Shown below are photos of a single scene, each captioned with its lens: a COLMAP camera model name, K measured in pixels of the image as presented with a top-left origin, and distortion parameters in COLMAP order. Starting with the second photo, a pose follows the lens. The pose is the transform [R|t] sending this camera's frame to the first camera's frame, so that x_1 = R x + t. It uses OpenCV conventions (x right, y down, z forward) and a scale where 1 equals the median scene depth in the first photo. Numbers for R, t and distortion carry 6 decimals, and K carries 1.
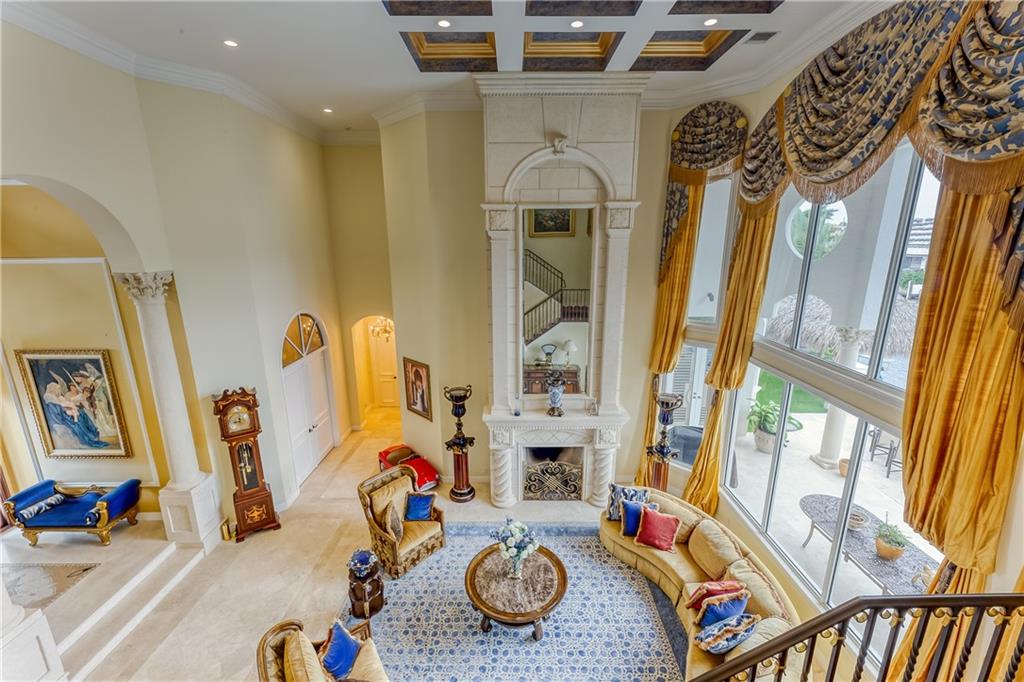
lens RADIAL K [[416.7, 0, 512.3], [0, 416.7, 340.3], [0, 0, 1]] dist [-0.001722, 0.001343]
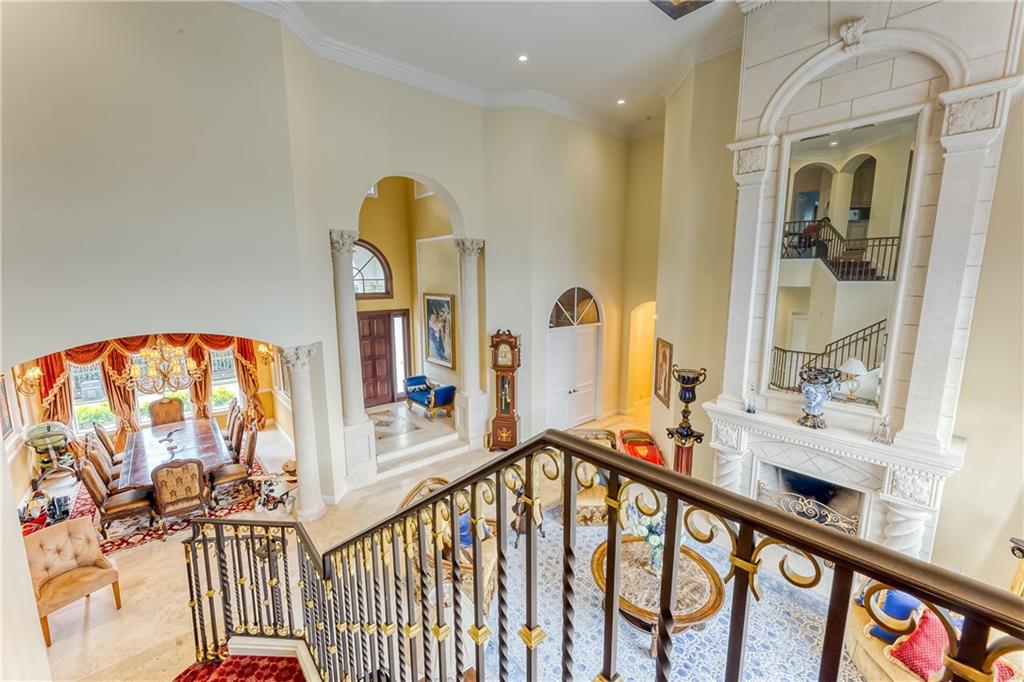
lens RADIAL K [[416.7, 0, 510.8], [0, 416.7, 341.3], [0, 0, 1]] dist [-0.001722, 0.001343]
pose [[0.648523, 0.120672, -0.751569, 0.316952], [-0.177426, 0.984122, 0.004911, 0.138254], [0.740228, 0.130163, 0.659636, 0.162414]]
